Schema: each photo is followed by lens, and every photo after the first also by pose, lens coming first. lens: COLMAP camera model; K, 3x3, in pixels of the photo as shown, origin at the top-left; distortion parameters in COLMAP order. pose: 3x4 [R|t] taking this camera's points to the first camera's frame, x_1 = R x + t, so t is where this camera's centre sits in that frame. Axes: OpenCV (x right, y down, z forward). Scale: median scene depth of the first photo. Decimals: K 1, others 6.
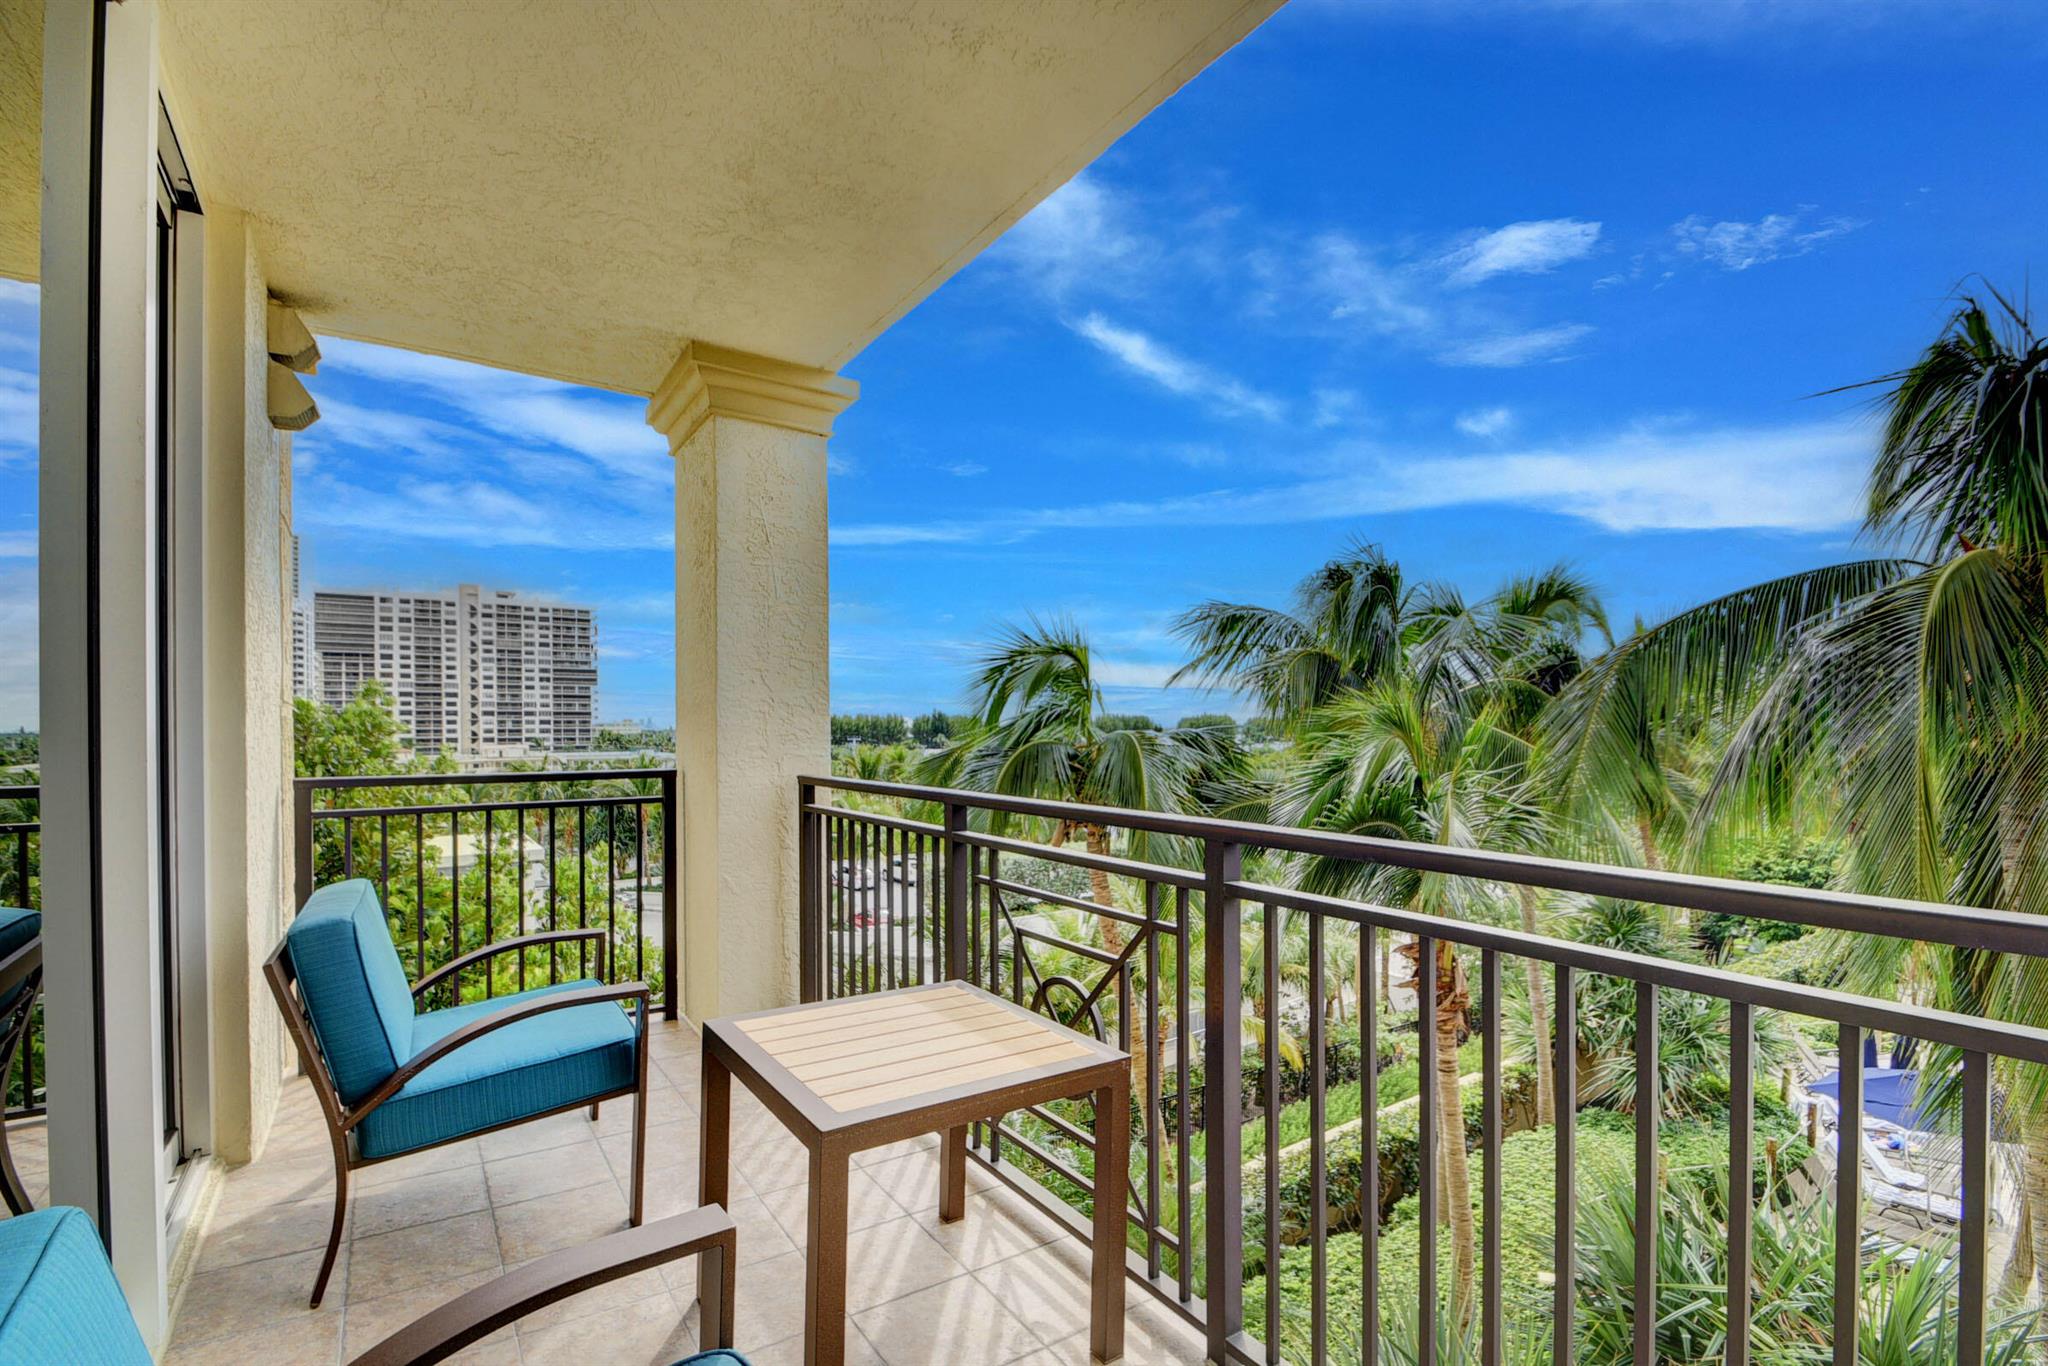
lens RADIAL K [[912.5, 0, 988.0], [0, 912.5, 718.9], [0, 0, 1]] dist [0.012170, -0.009778]
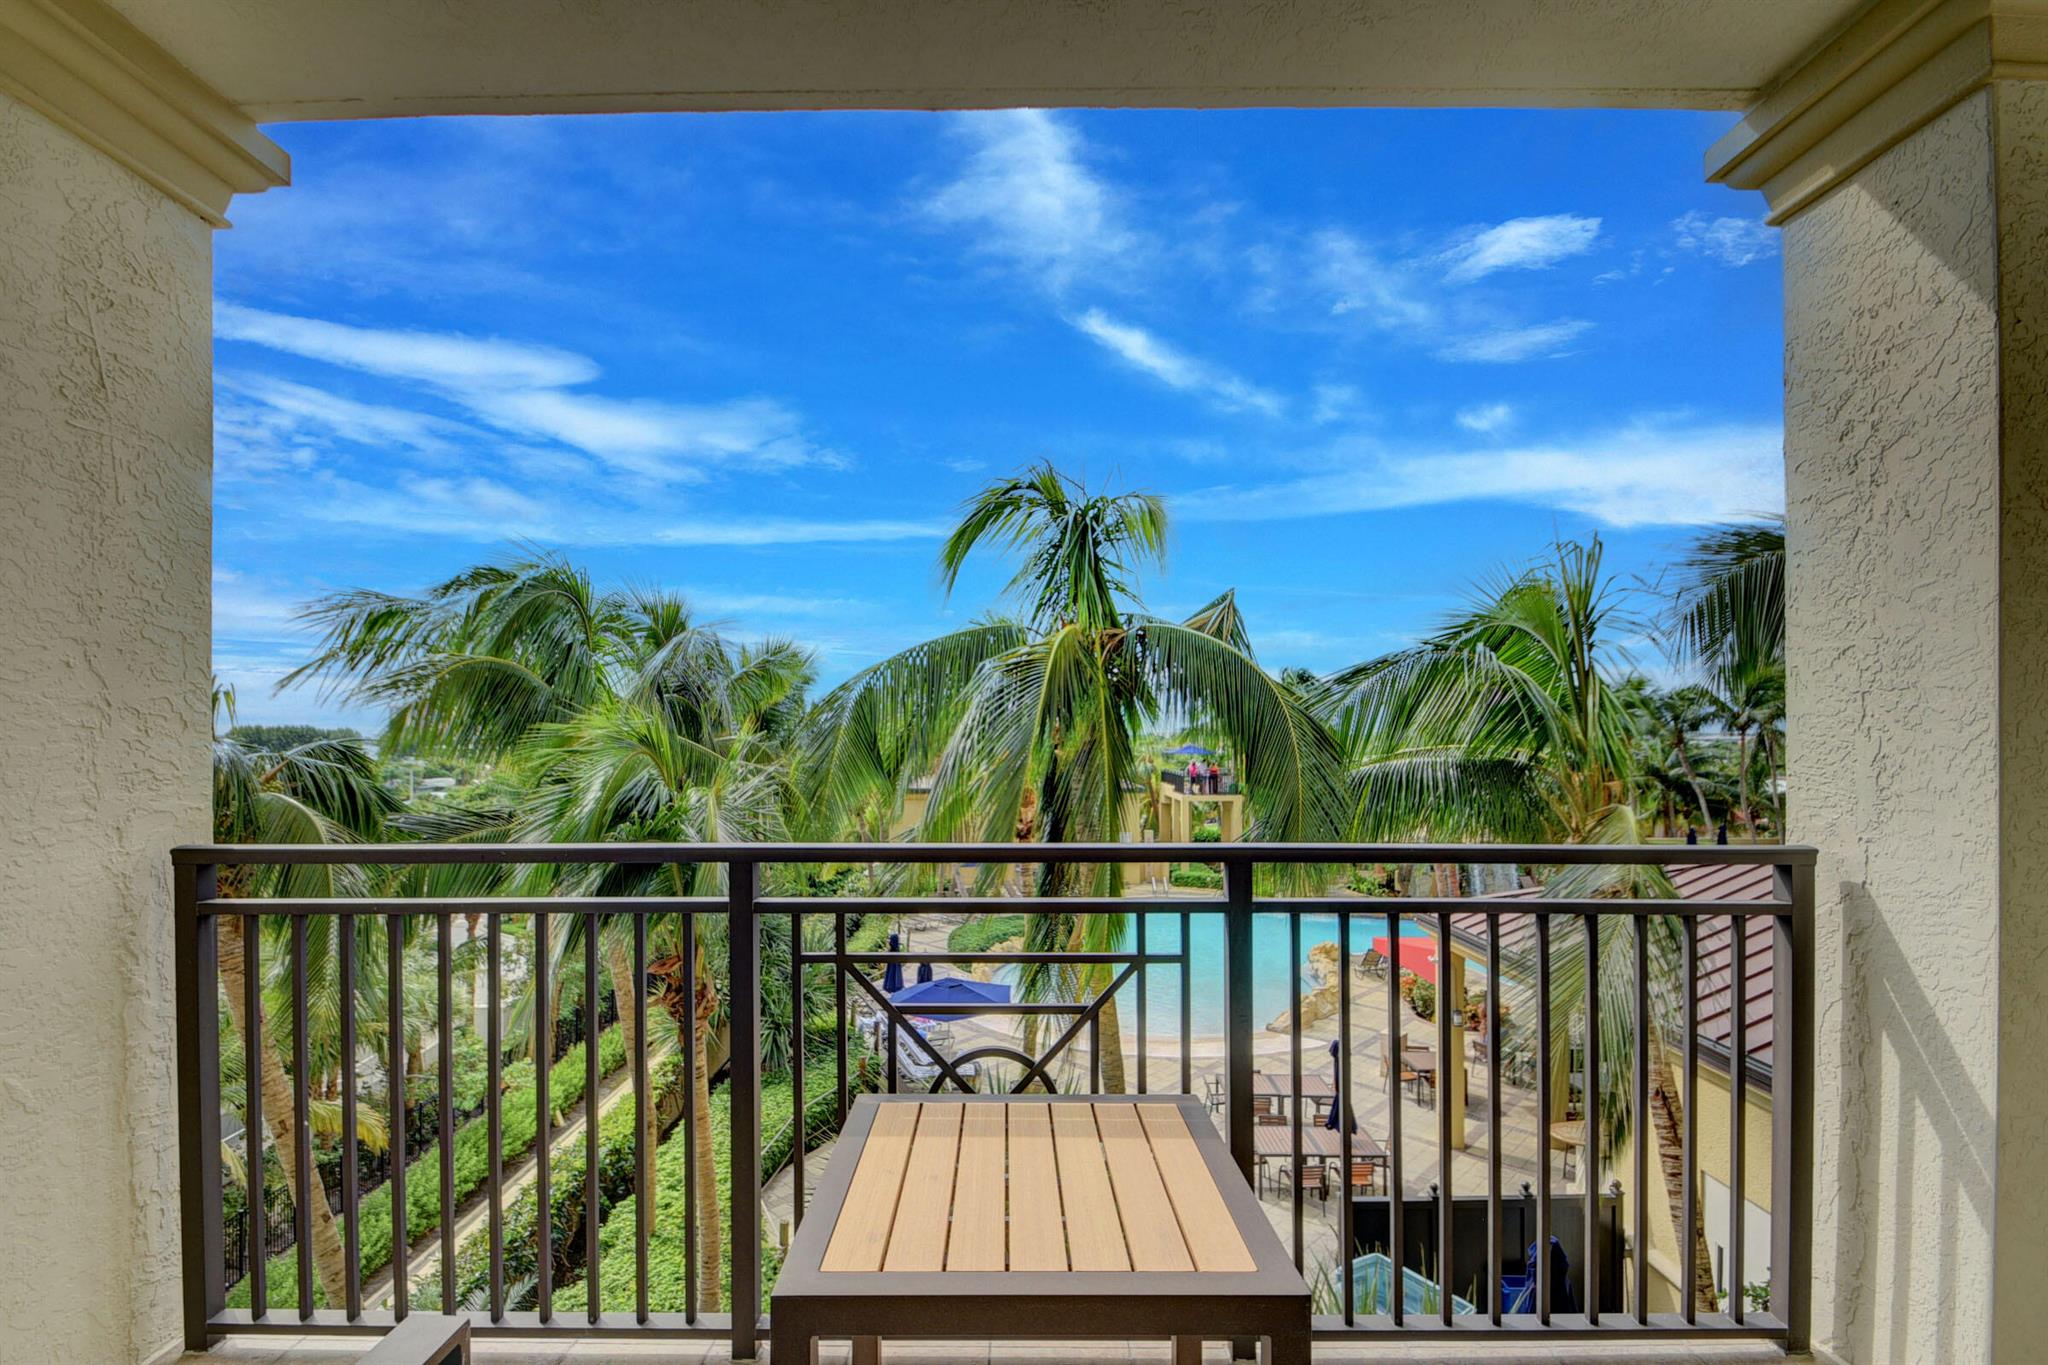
lens RADIAL K [[912.5, 0, 1000.1], [0, 912.5, 716.3], [0, 0, 1]] dist [0.012170, -0.009778]
pose [[0.564202, 0.016898, 0.825464, -0.242737], [-0.001515, 0.999810, -0.019431, -0.002806], [-0.825635, 0.009713, 0.564121, 0.202999]]
